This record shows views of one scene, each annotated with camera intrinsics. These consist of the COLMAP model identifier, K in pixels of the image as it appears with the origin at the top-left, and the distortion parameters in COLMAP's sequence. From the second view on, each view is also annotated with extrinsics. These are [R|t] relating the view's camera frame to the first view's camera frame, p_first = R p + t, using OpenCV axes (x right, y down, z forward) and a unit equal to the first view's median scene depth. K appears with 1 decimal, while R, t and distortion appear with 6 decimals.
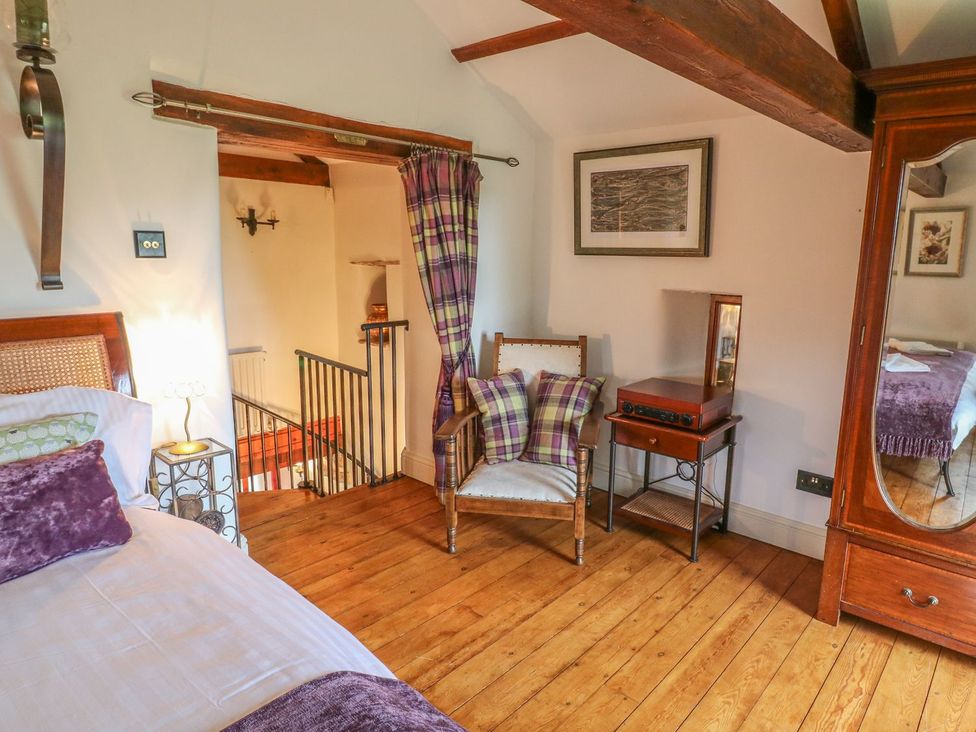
lens RADIAL K [[632.6, 0, 491.5], [0, 632.6, 368.1], [0, 0, 1]] dist [0.006687, 0.001915]
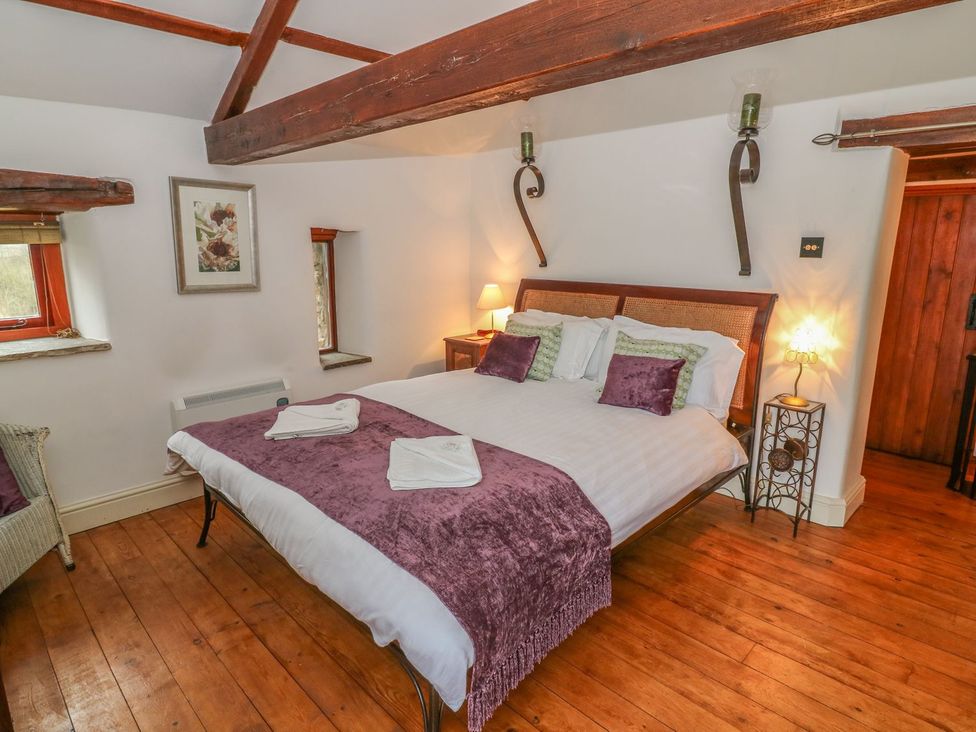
lens RADIAL K [[556.2, 0, 490.1], [0, 556.2, 360.1], [0, 0, 1]] dist [0.003119, 0.000460]
pose [[-0.064780, 0.192147, -0.979226, 0.715499], [-0.193101, 0.960326, 0.201213, -0.071202], [0.979038, 0.202125, -0.025106, 0.408984]]
